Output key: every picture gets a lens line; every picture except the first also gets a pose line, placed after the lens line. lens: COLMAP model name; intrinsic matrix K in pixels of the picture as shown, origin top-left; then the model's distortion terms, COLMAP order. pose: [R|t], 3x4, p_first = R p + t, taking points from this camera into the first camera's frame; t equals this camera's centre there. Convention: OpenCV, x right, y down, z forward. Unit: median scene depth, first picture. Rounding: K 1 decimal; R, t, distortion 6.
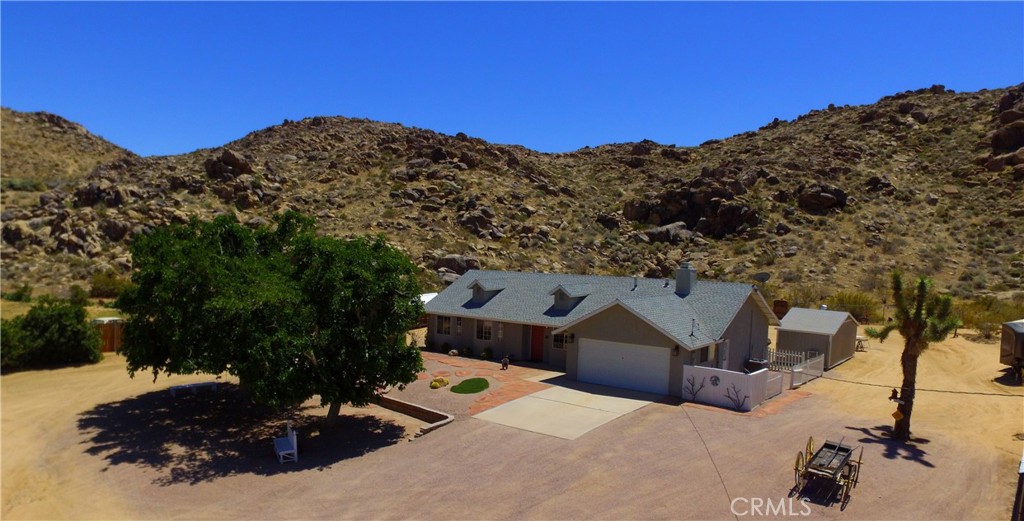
lens RADIAL K [[688.3, 0, 504.2], [0, 688.3, 298.2], [0, 0, 1]] dist [-0.116843, 0.080311]
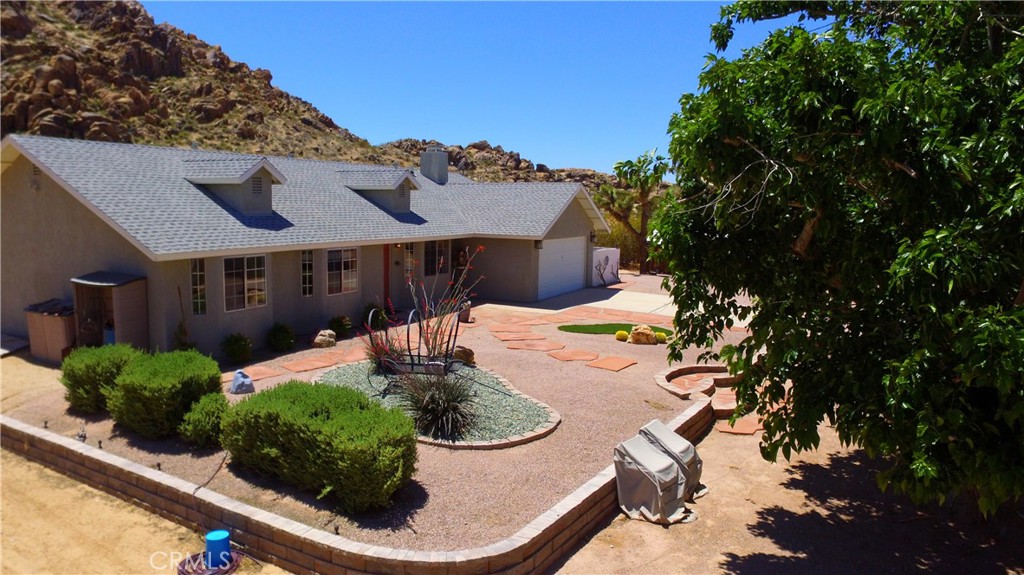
lens RADIAL K [[670.6, 0, 504.4], [0, 670.6, 285.4], [0, 0, 1]] dist [-0.057188, 0.029741]
pose [[-0.228312, -0.136260, 0.964006, -0.207151], [0.061655, 0.986147, 0.153991, -0.003089], [-0.971634, 0.094593, -0.216748, 0.418170]]
